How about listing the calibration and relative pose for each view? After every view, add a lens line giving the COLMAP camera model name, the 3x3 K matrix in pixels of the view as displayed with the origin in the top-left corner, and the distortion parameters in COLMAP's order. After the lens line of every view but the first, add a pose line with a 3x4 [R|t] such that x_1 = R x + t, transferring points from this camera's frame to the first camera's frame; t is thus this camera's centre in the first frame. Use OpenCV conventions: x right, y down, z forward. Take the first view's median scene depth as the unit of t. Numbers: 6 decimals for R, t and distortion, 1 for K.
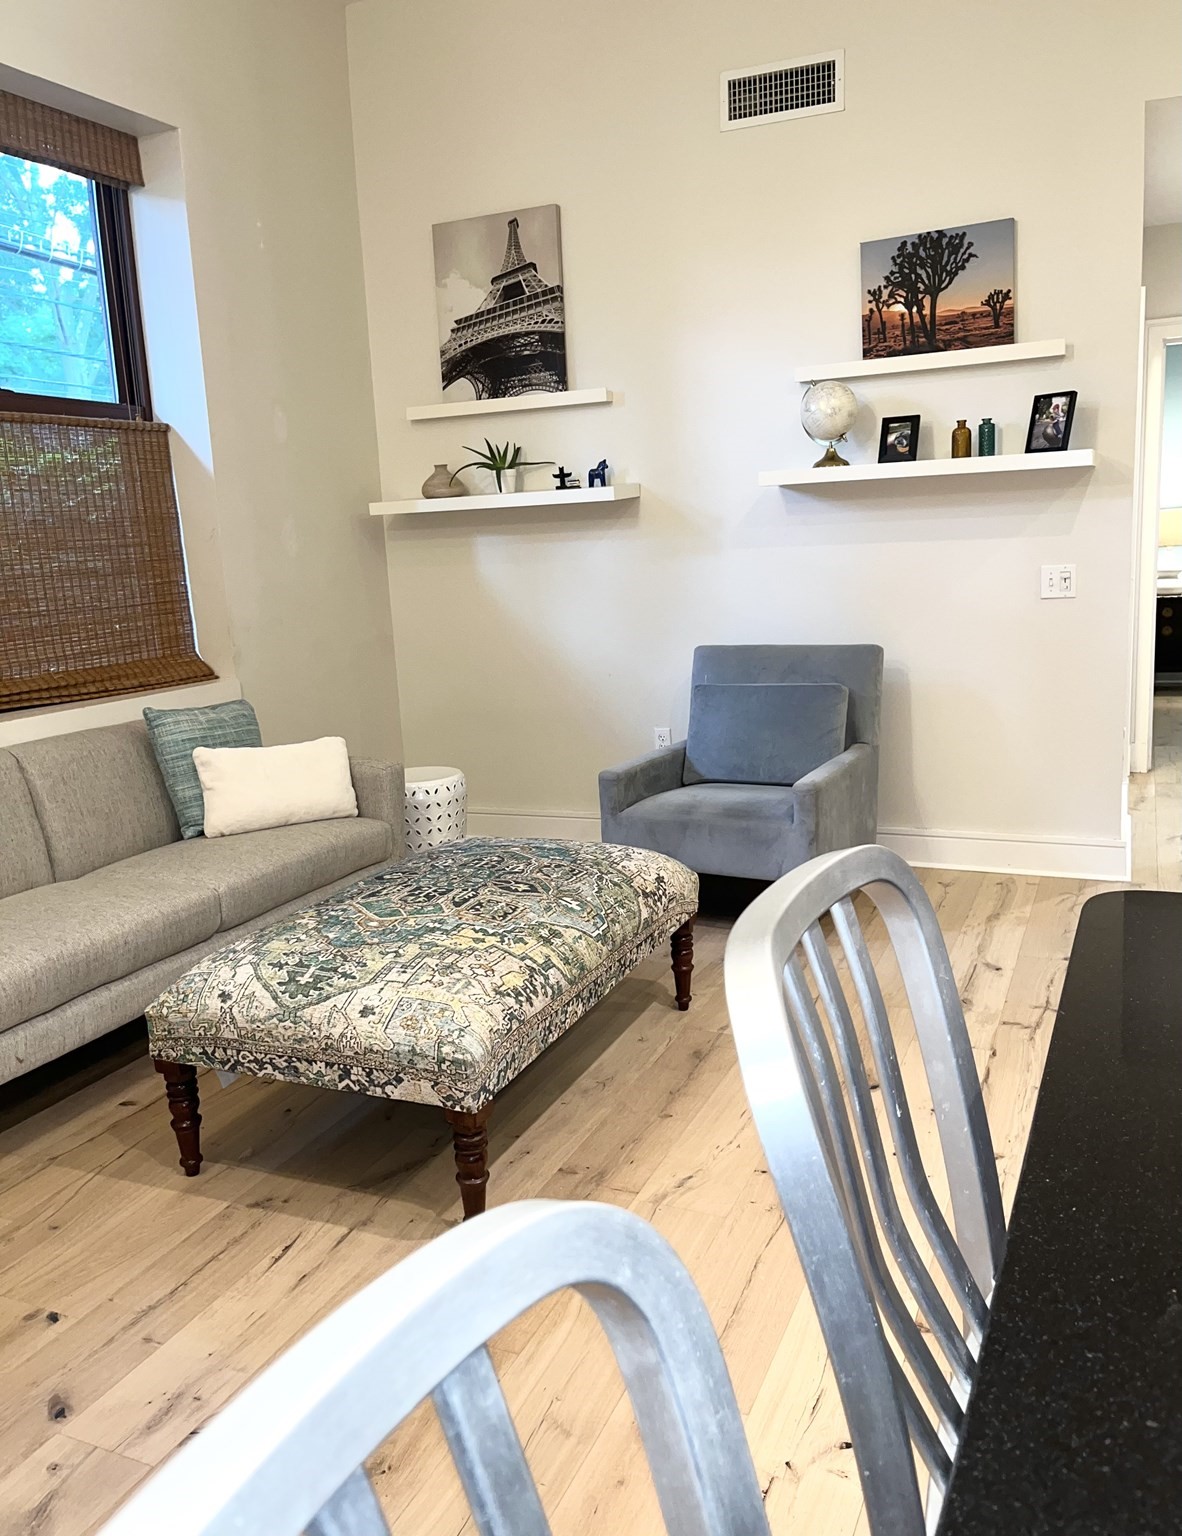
lens RADIAL K [[1213.8, 0, 590.9], [0, 1213.8, 769.0], [0, 0, 1]] dist [0.001069, 0.000011]
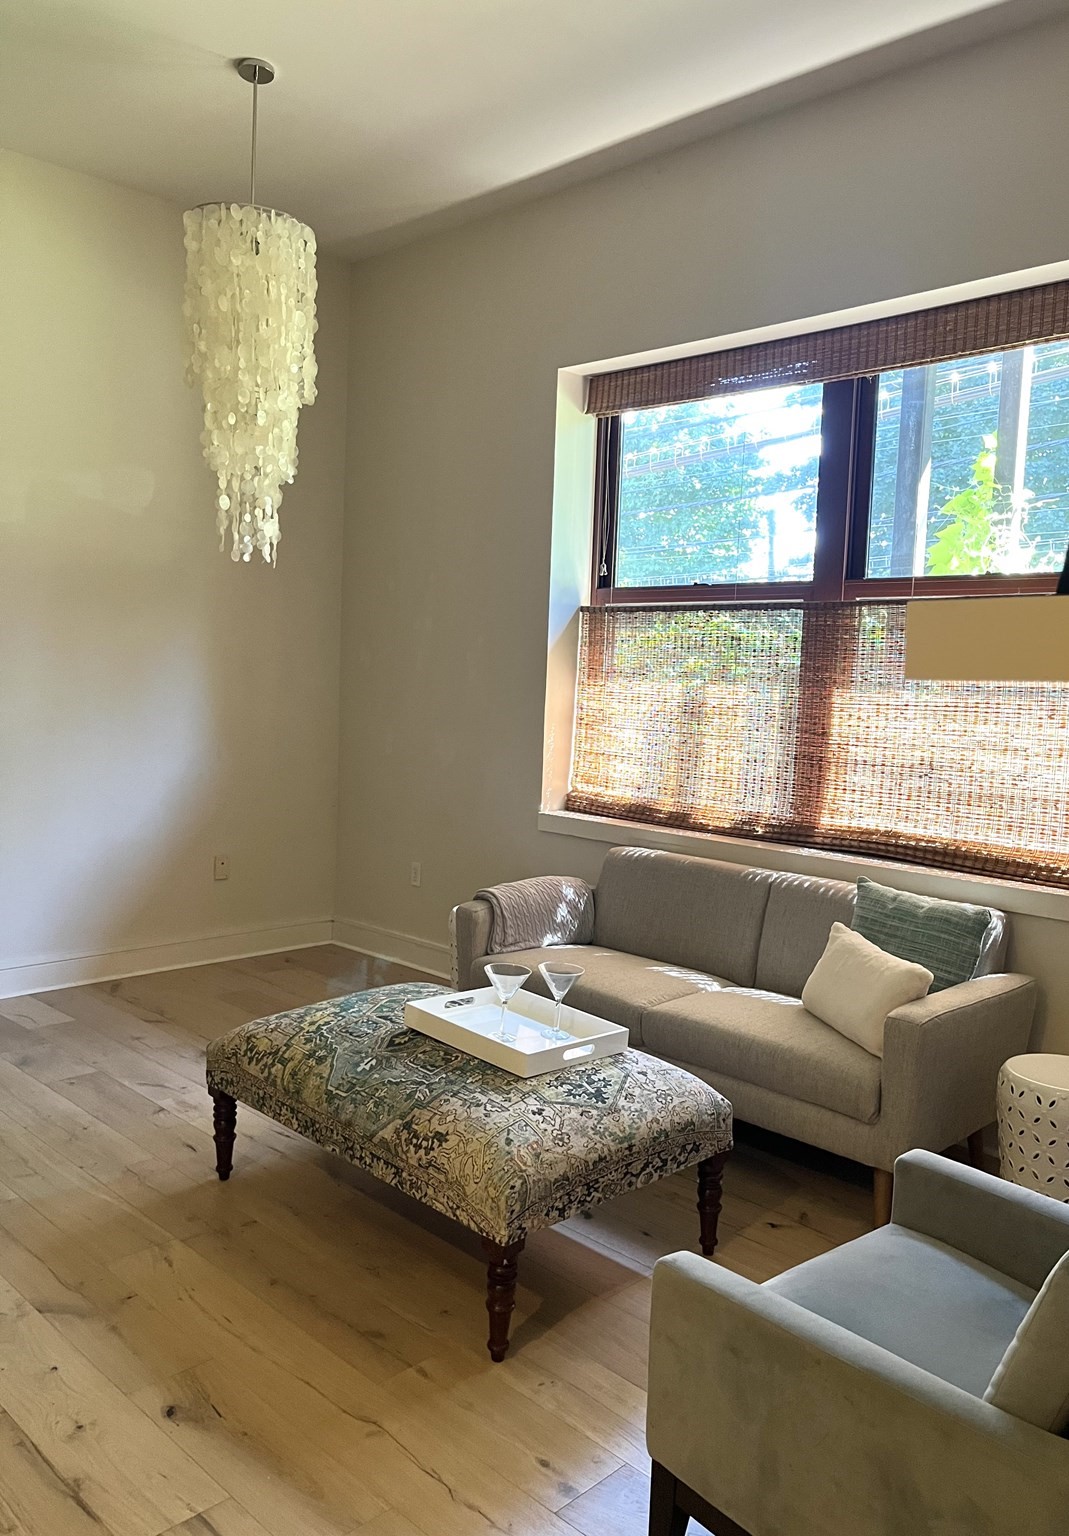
lens RADIAL K [[1214.1, 0, 533.8], [0, 1214.1, 768.2], [0, 0, 1]] dist [-0.011339, -0.001116]
pose [[-0.391832, 0.118725, -0.912344, 0.911298], [-0.178261, 0.963051, 0.201883, -0.400567], [0.902602, 0.241739, -0.356190, 1.527456]]
